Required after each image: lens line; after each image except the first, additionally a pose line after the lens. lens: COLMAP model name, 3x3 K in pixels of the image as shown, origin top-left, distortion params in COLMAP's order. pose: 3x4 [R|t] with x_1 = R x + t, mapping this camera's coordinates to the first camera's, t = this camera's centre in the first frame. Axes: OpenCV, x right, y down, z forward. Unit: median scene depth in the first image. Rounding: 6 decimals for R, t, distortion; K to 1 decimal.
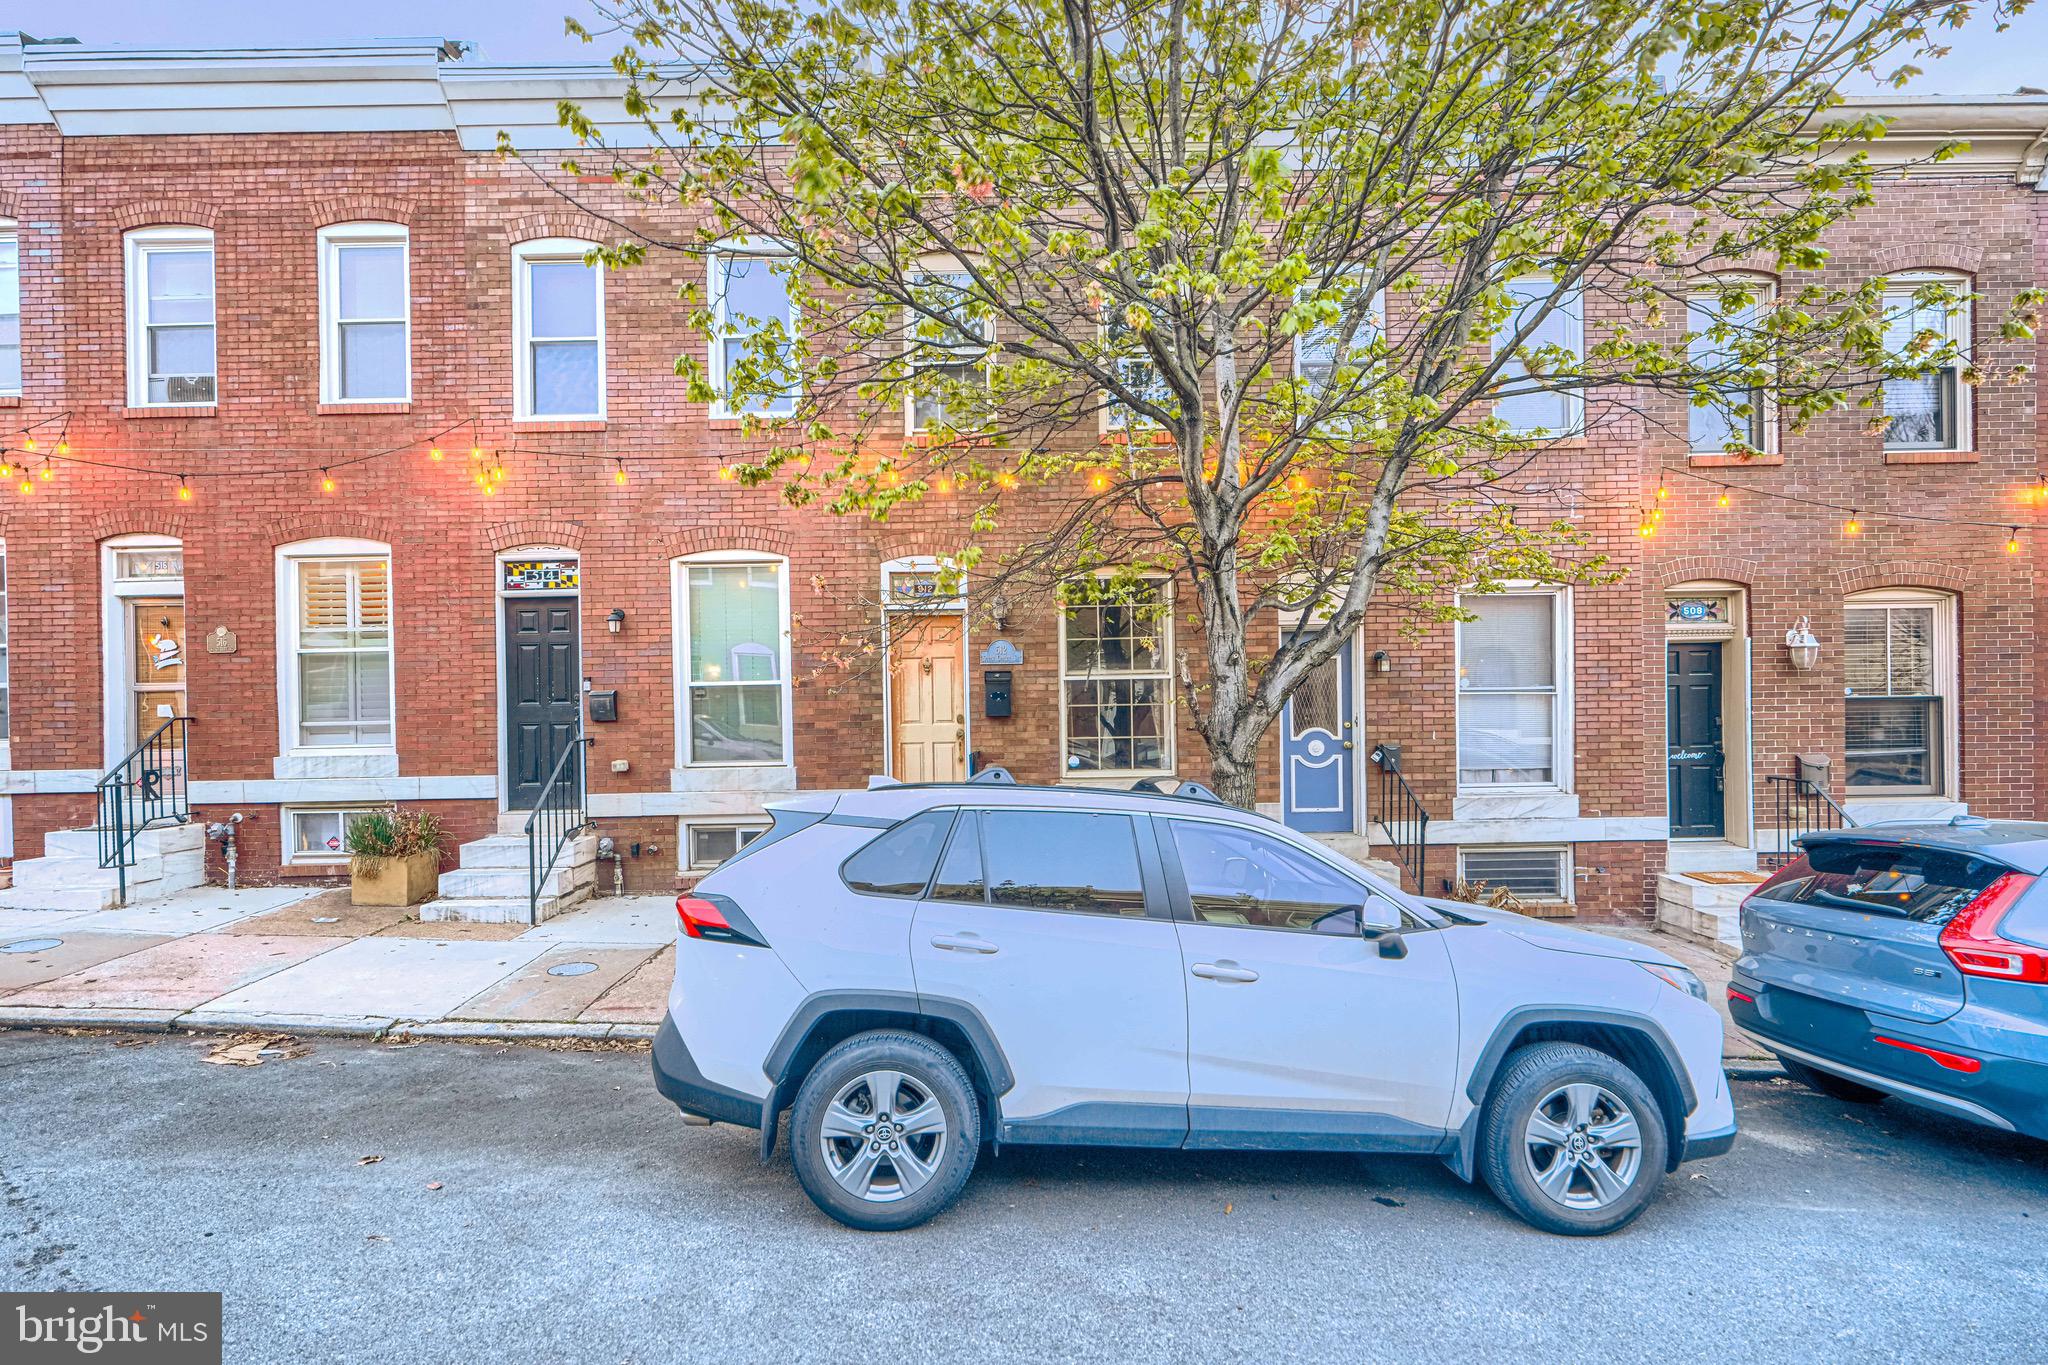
lens RADIAL K [[923.4, 0, 1017.9], [0, 923.4, 702.0], [0, 0, 1]] dist [0.000777, 0.000149]
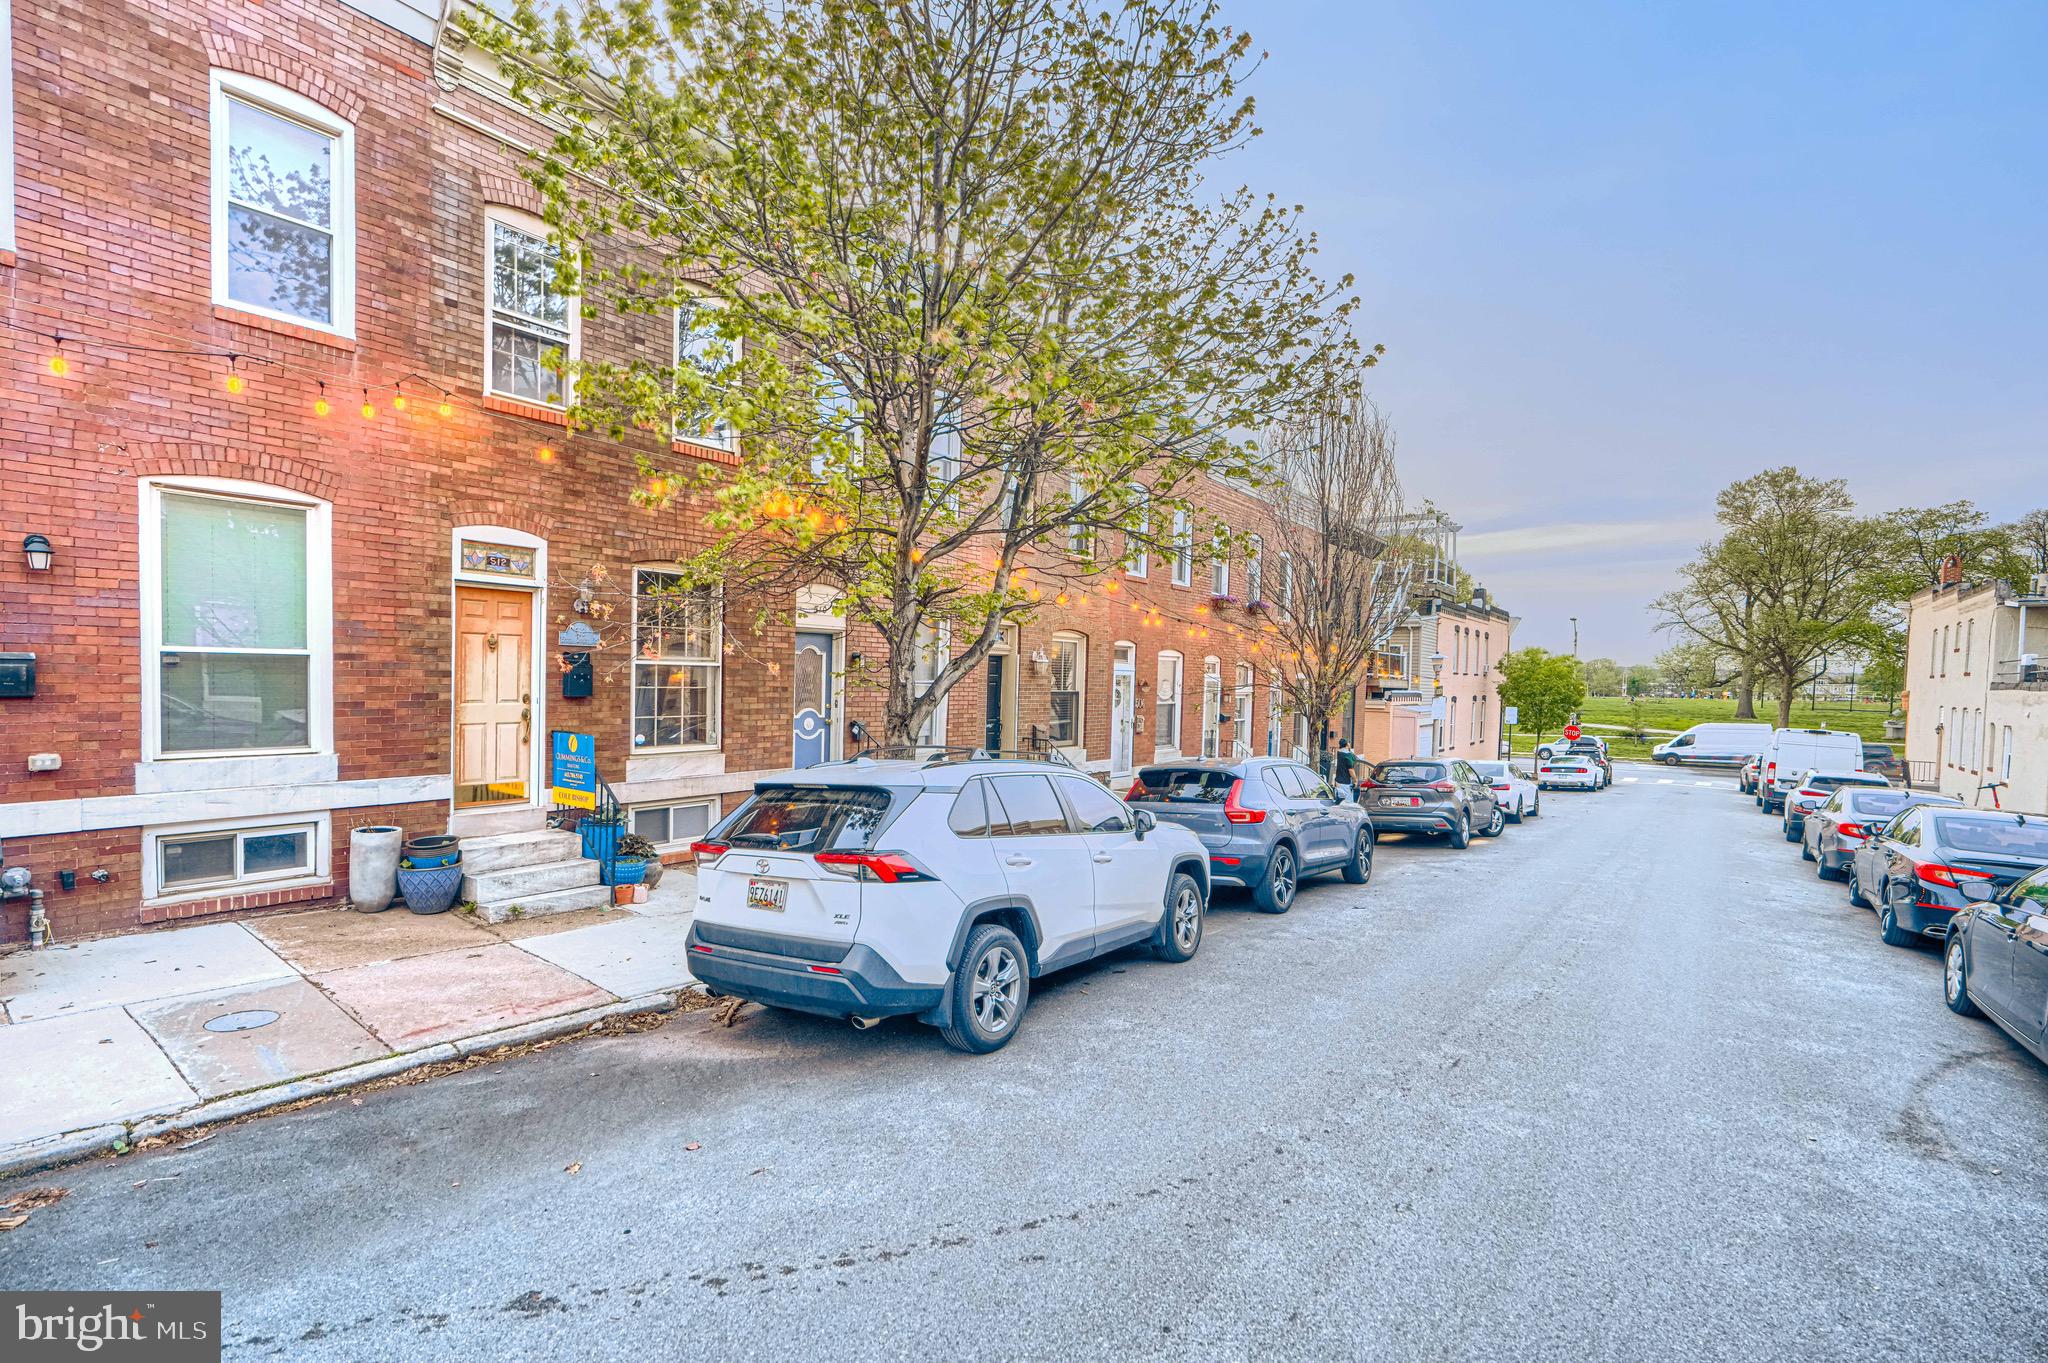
lens RADIAL K [[882.8, 0, 976.4], [0, 882.8, 701.3], [0, 0, 1]] dist [-0.000172, -0.000598]
pose [[0.641442, 0.008116, 0.767128, -0.486170], [-0.035733, 0.999175, 0.019307, -0.014350], [-0.766339, -0.039796, 0.641203, 0.036898]]
